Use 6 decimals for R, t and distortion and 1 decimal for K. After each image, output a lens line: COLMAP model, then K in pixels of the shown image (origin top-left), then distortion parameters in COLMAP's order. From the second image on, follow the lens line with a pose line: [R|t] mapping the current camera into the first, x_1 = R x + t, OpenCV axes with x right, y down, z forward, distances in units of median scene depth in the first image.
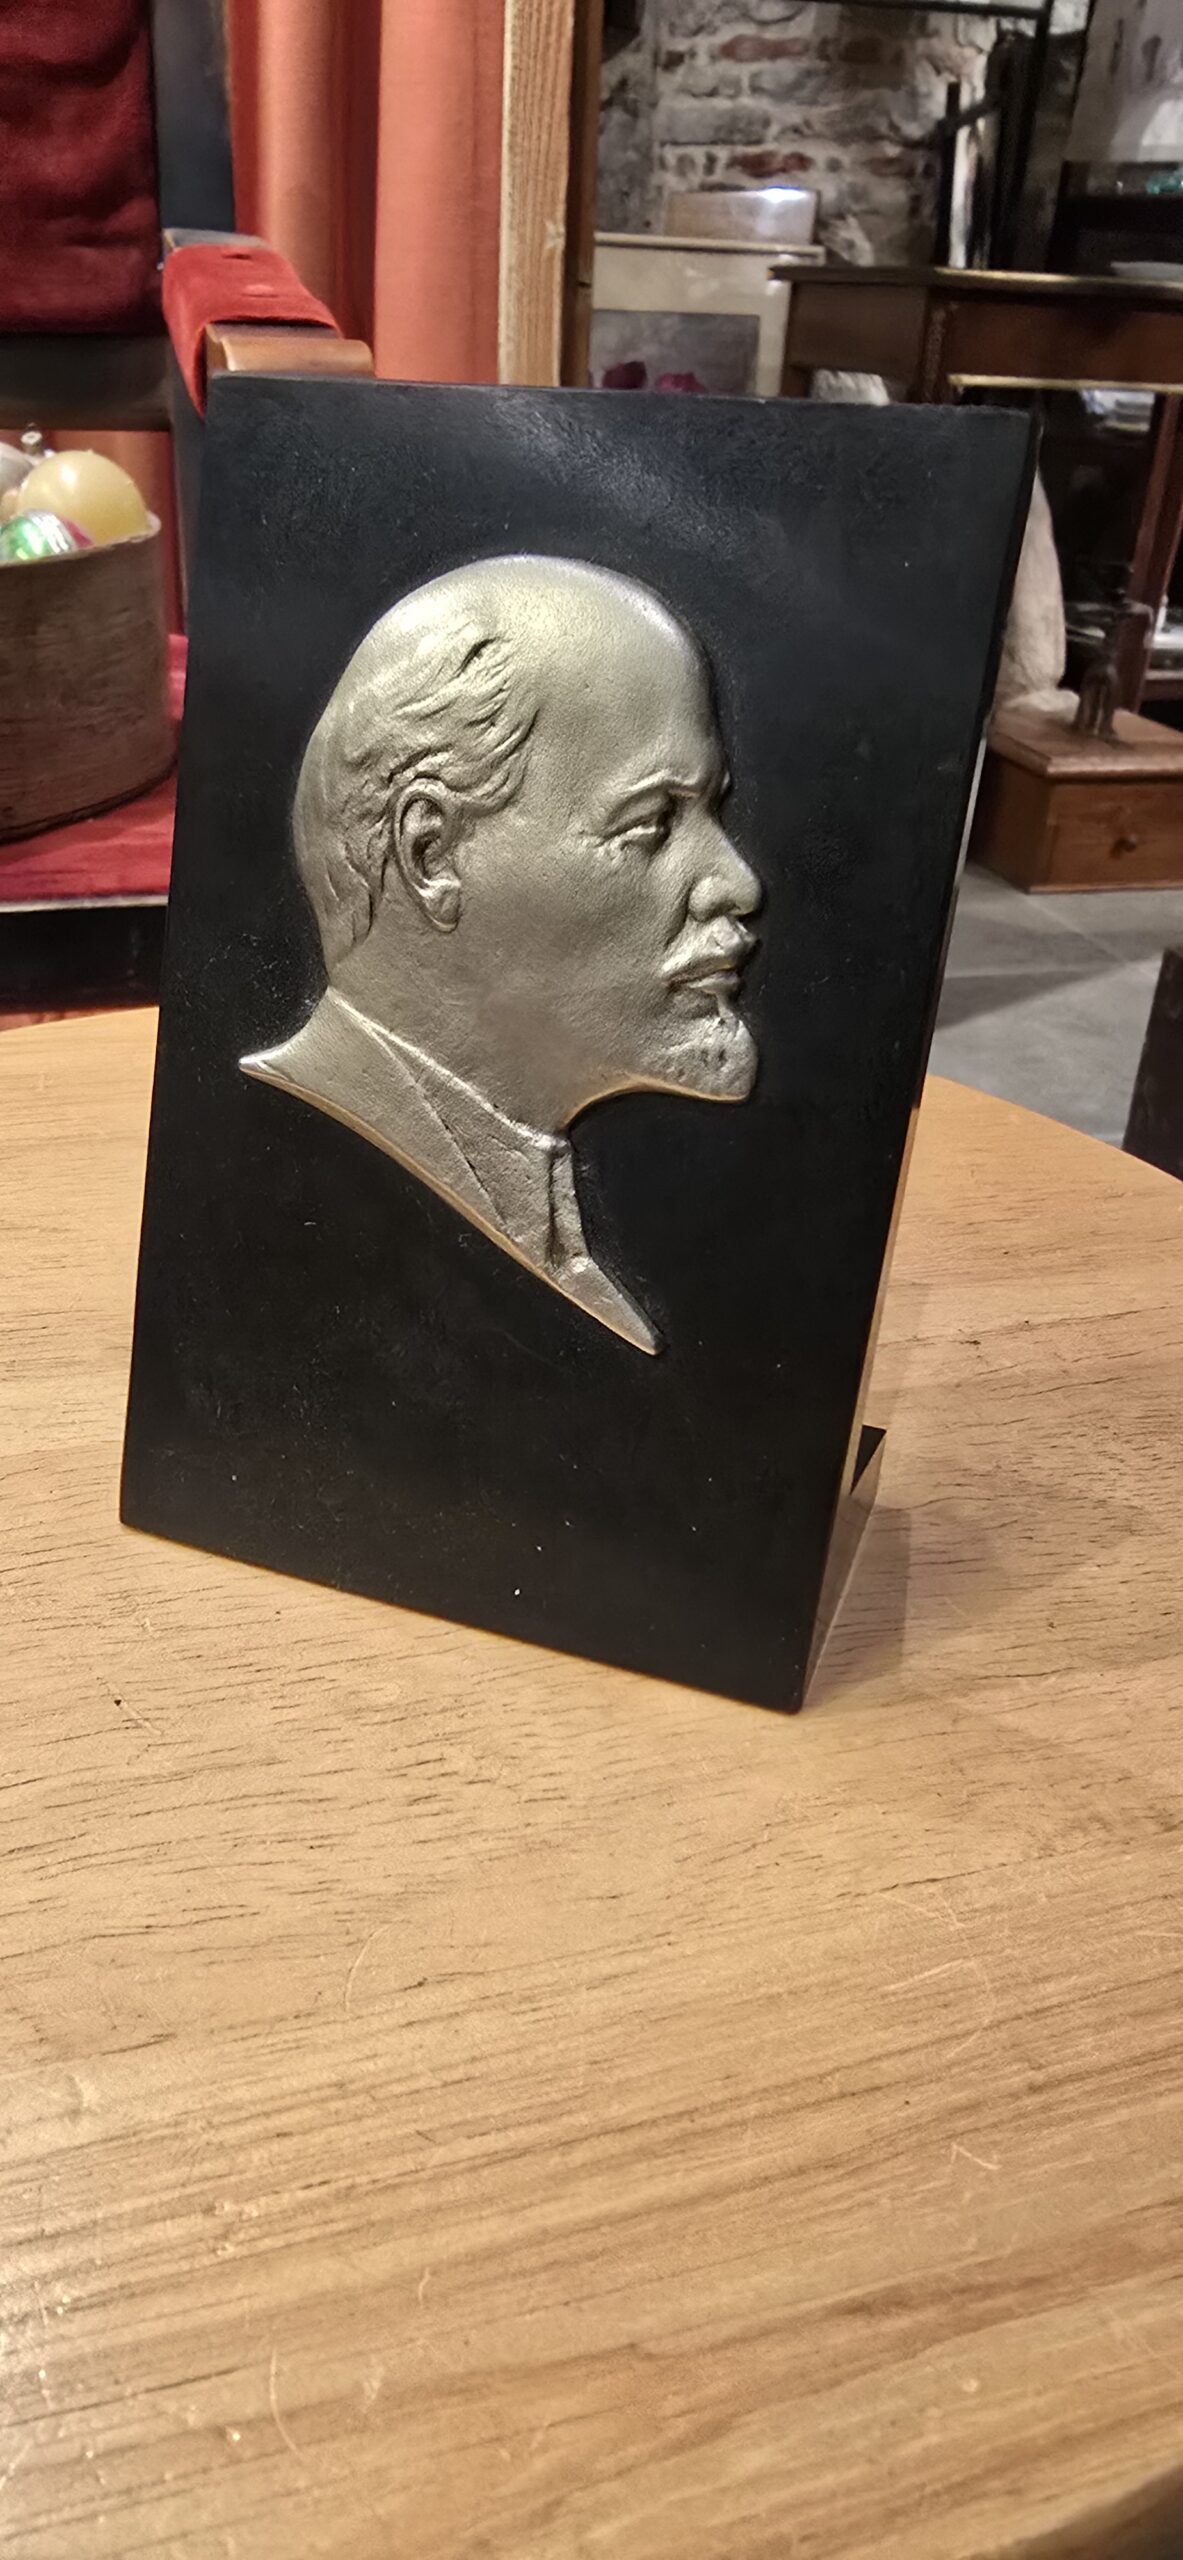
lens RADIAL K [[1740.1, 0, 534.3], [0, 1740.1, 1266.9], [0, 0, 1]] dist [0.000963, 0.002716]
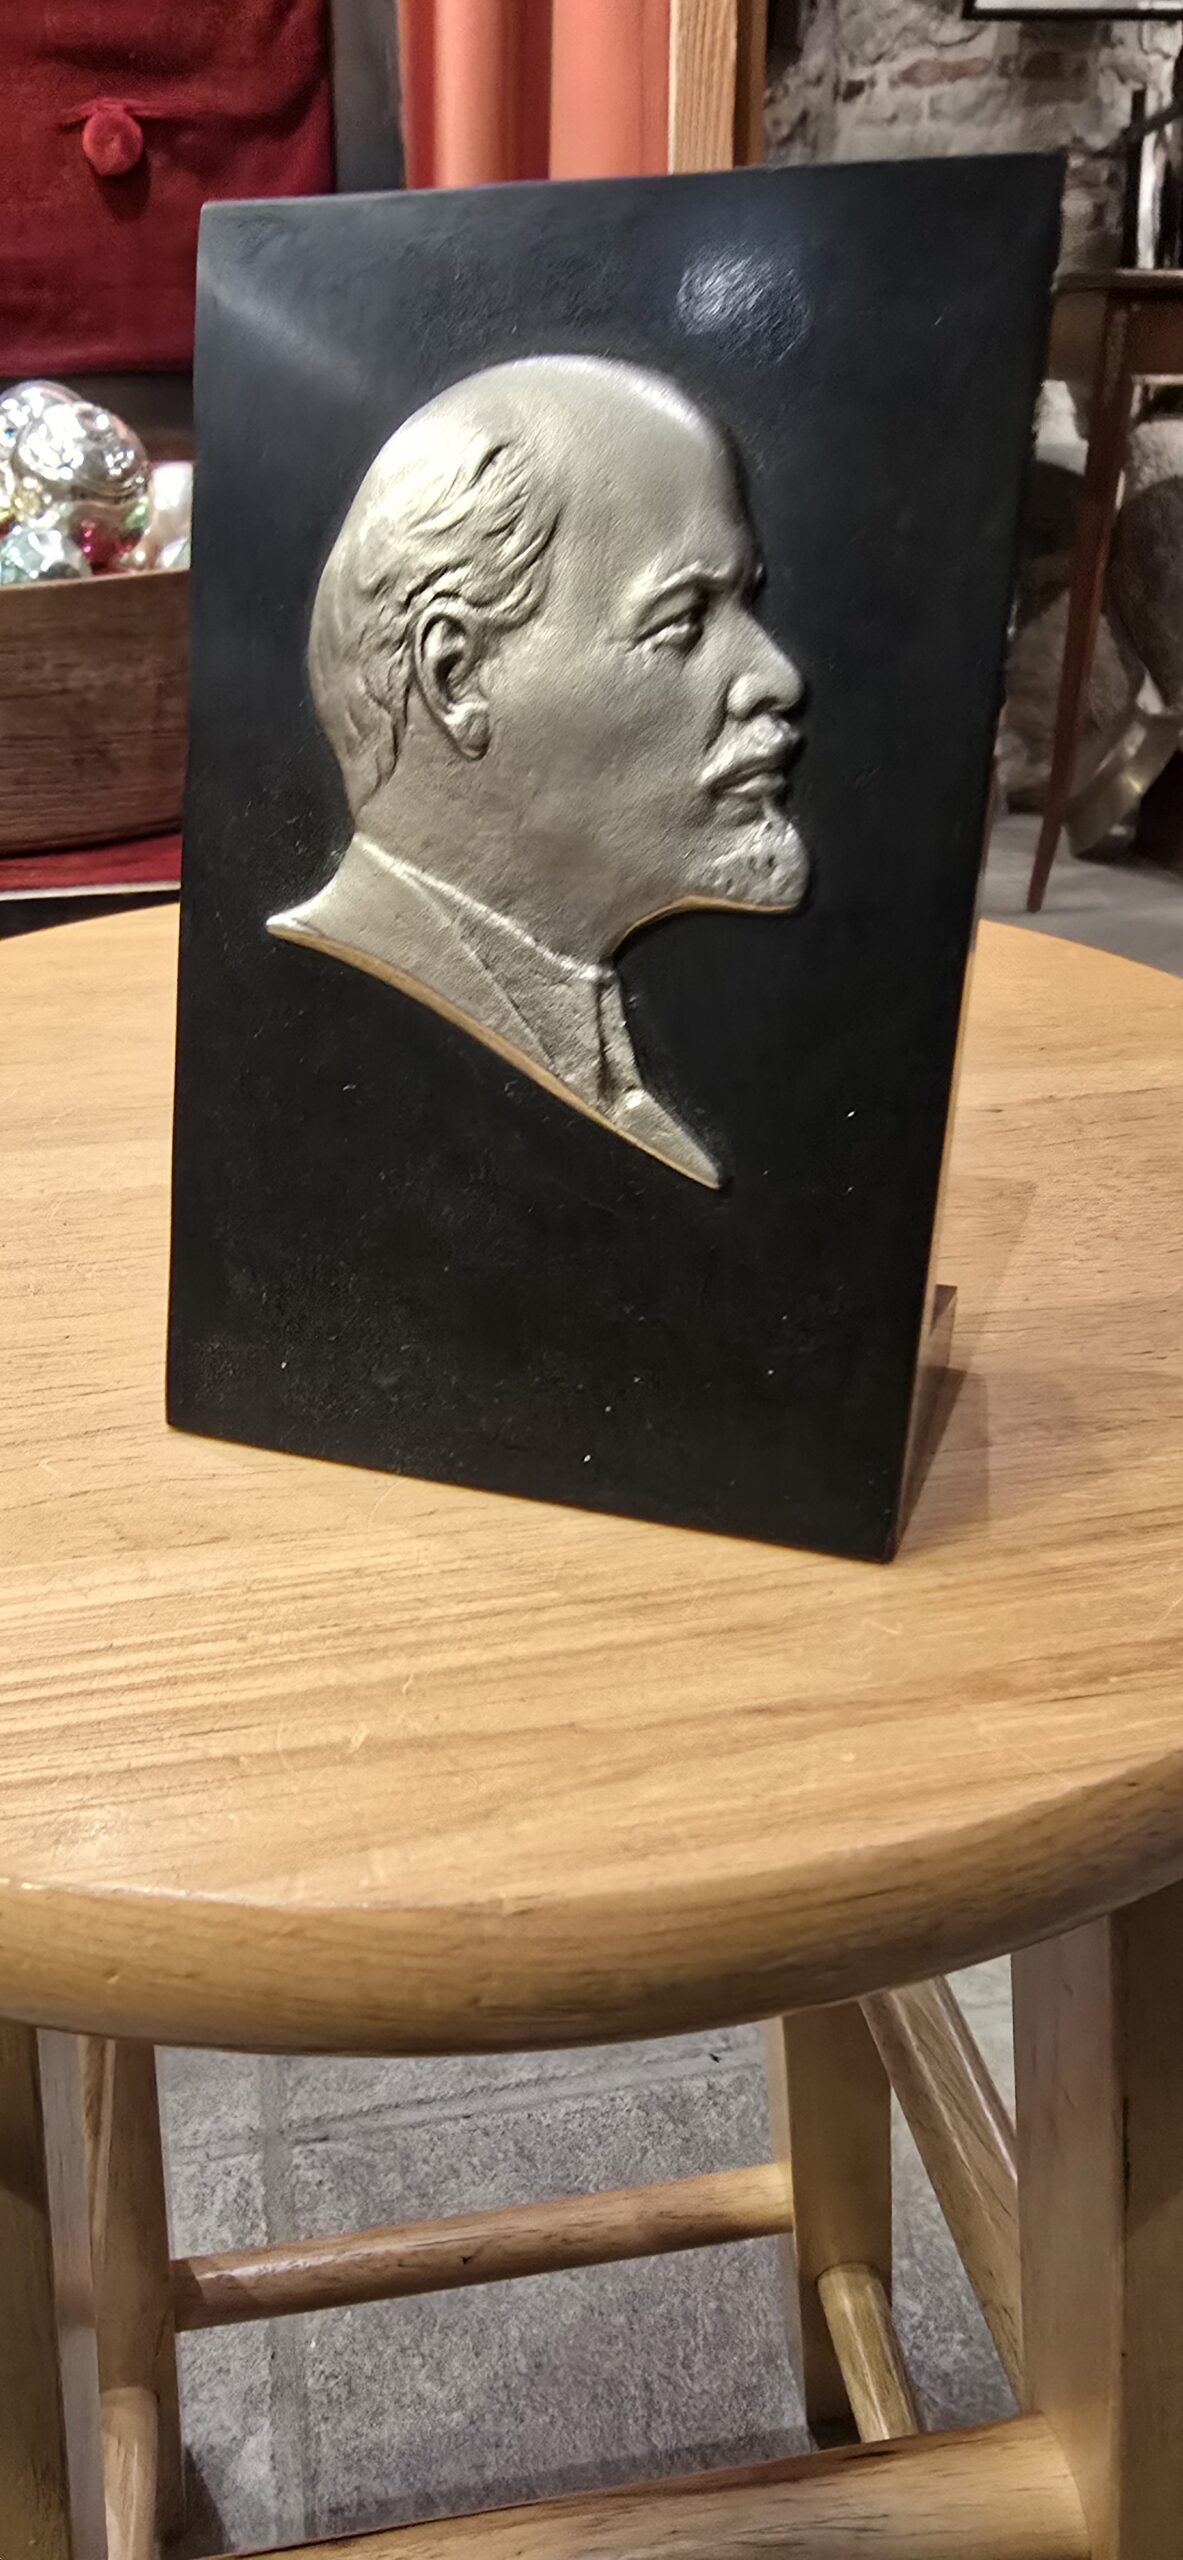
lens RADIAL K [[1740.1, 0, 538.5], [0, 1740.1, 1270.9], [0, 0, 1]] dist [0.000963, 0.002716]
pose [[0.993737, -0.002934, -0.111706, 0.140987], [0.000345, 0.999731, -0.023190, 0.272617], [0.111744, 0.023006, 0.993471, -0.183485]]
